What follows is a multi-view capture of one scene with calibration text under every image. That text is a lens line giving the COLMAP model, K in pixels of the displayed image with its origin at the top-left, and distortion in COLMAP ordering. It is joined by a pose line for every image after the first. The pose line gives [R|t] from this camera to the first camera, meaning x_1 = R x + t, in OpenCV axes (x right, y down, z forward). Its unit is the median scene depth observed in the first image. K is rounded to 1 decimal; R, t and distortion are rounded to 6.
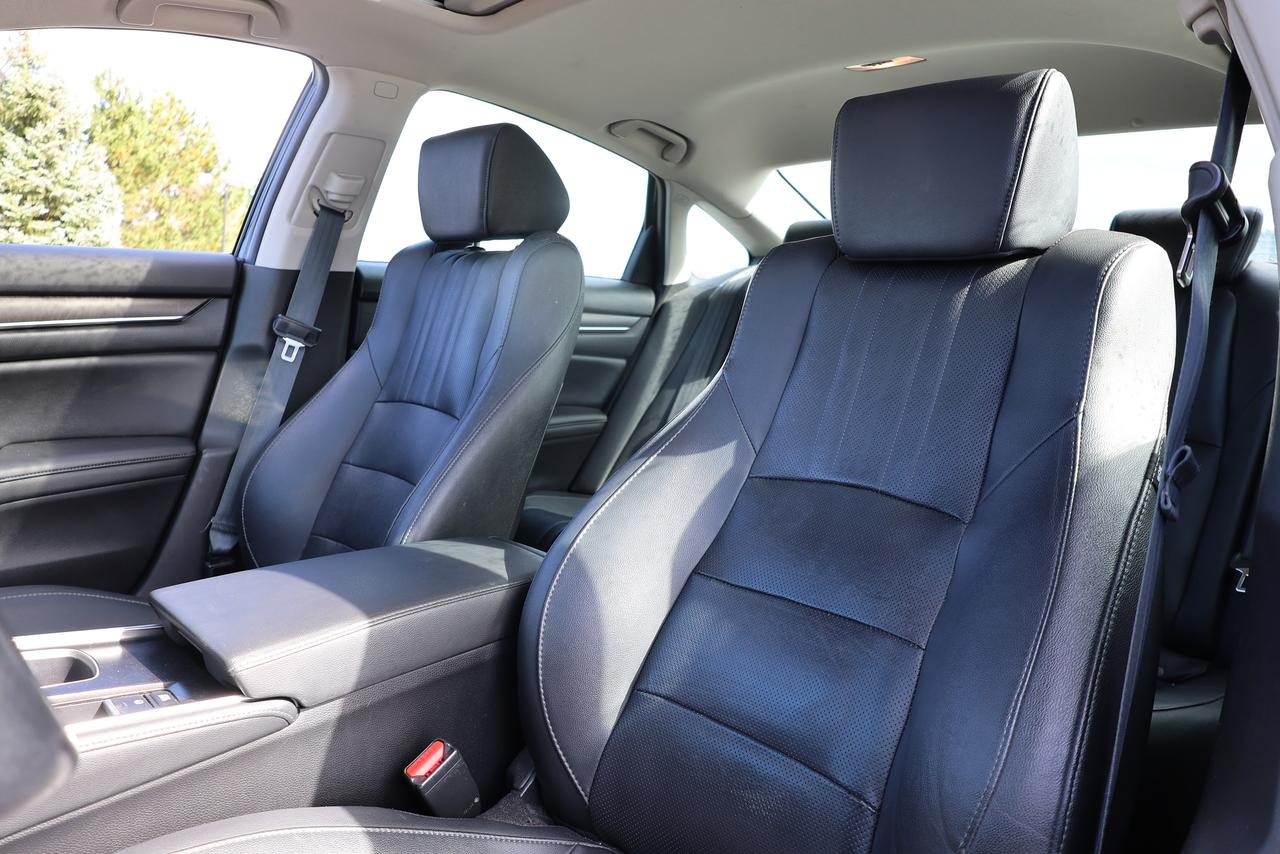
lens RADIAL K [[907.5, 0, 647.5], [0, 907.5, 428.4], [0, 0, 1]] dist [-0.008248, 0.001161]
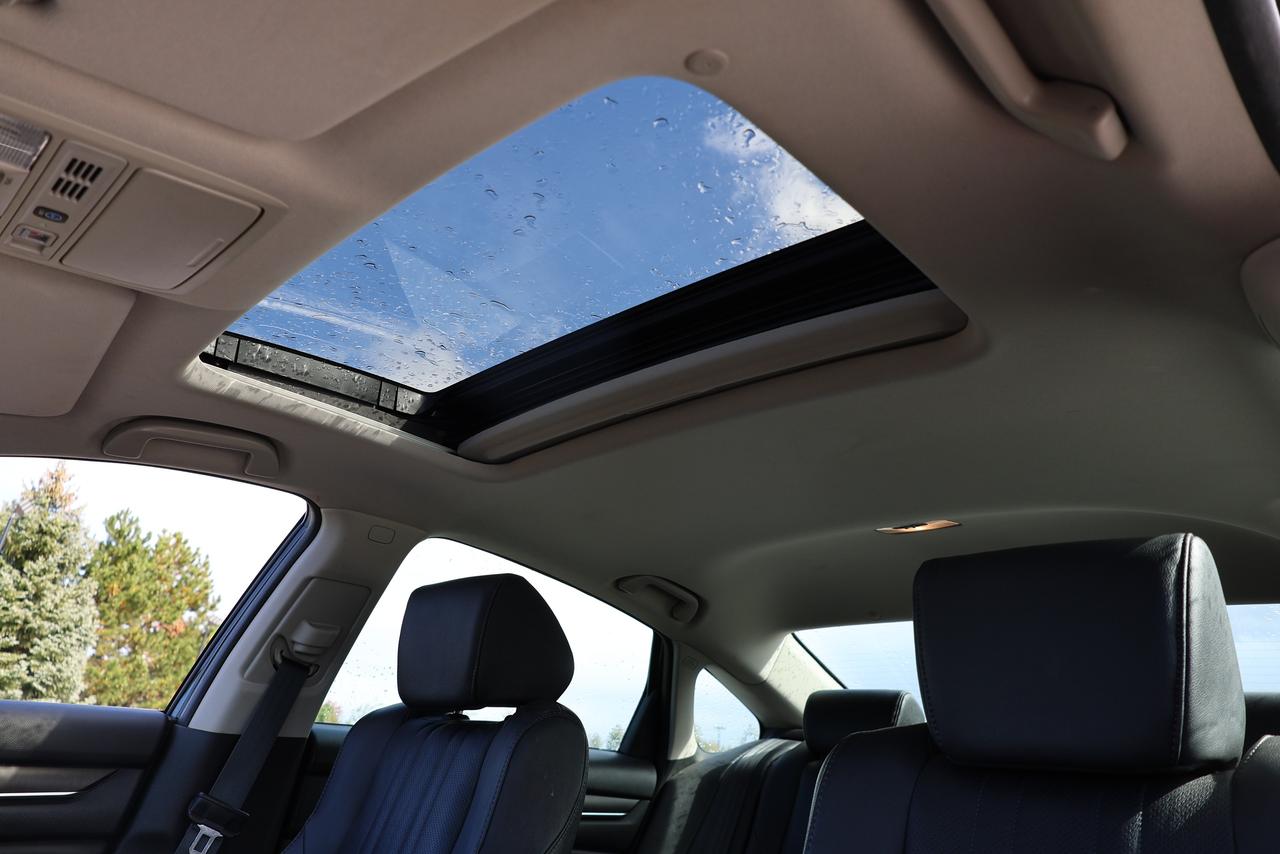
lens RADIAL K [[907.5, 0, 650.9], [0, 907.5, 427.3], [0, 0, 1]] dist [-0.008248, 0.001161]
pose [[0.999203, 0.037365, 0.014031, -0.024239], [-0.026330, 0.881298, -0.471827, -0.032366], [-0.029995, 0.471081, 0.881580, 0.098318]]
